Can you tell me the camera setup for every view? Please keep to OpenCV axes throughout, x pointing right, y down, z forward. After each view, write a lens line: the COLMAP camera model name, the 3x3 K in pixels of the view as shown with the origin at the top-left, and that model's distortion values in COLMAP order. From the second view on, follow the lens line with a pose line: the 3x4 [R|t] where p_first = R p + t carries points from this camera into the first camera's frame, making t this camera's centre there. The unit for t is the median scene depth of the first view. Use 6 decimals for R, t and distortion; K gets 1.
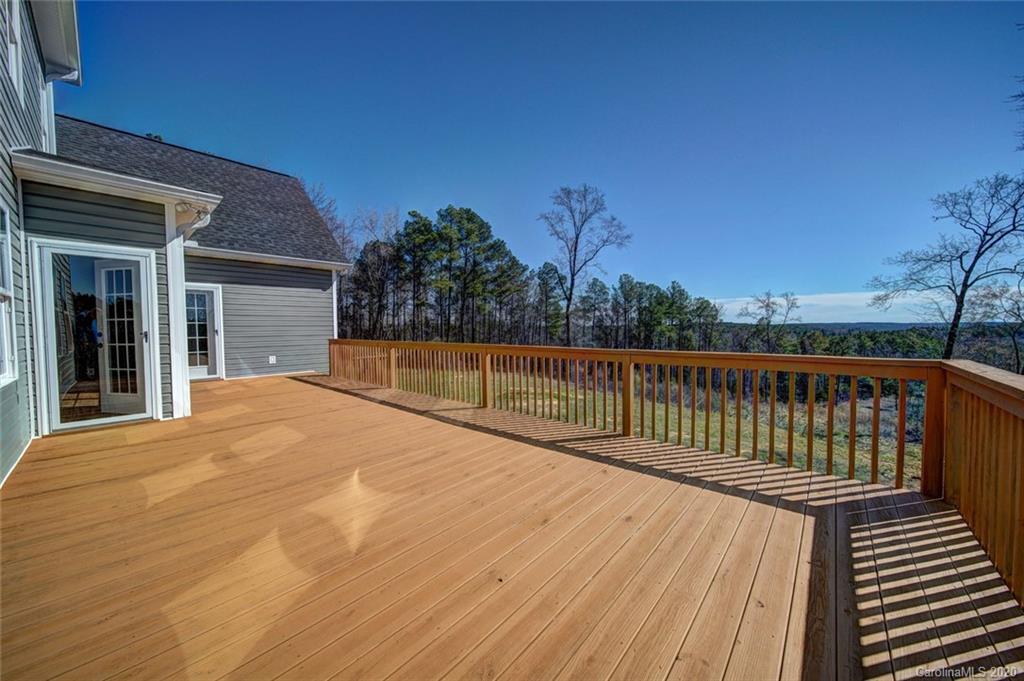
lens RADIAL K [[362.6, 0, 512.6], [0, 362.6, 341.7], [0, 0, 1]] dist [0.000380, -0.001670]
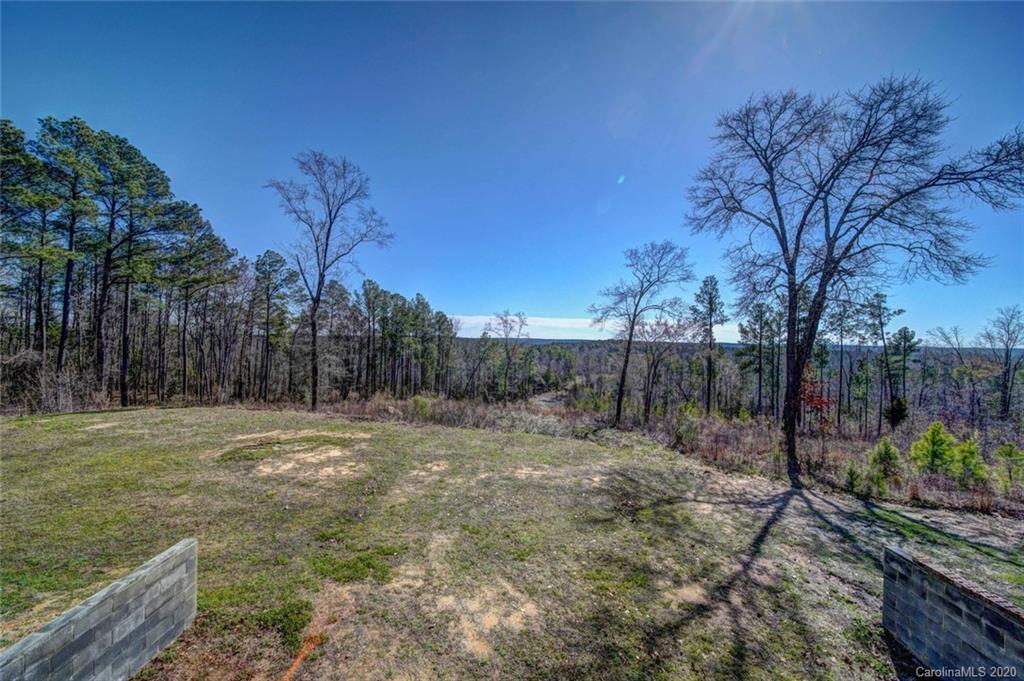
lens RADIAL K [[362.6, 0, 514.0], [0, 362.6, 338.7], [0, 0, 1]] dist [0.000380, -0.001670]
pose [[0.738079, 0.019800, 0.674423, -0.037615], [0.006860, 0.999297, -0.036846, -0.005138], [-0.674679, 0.031822, 0.737425, 0.122064]]
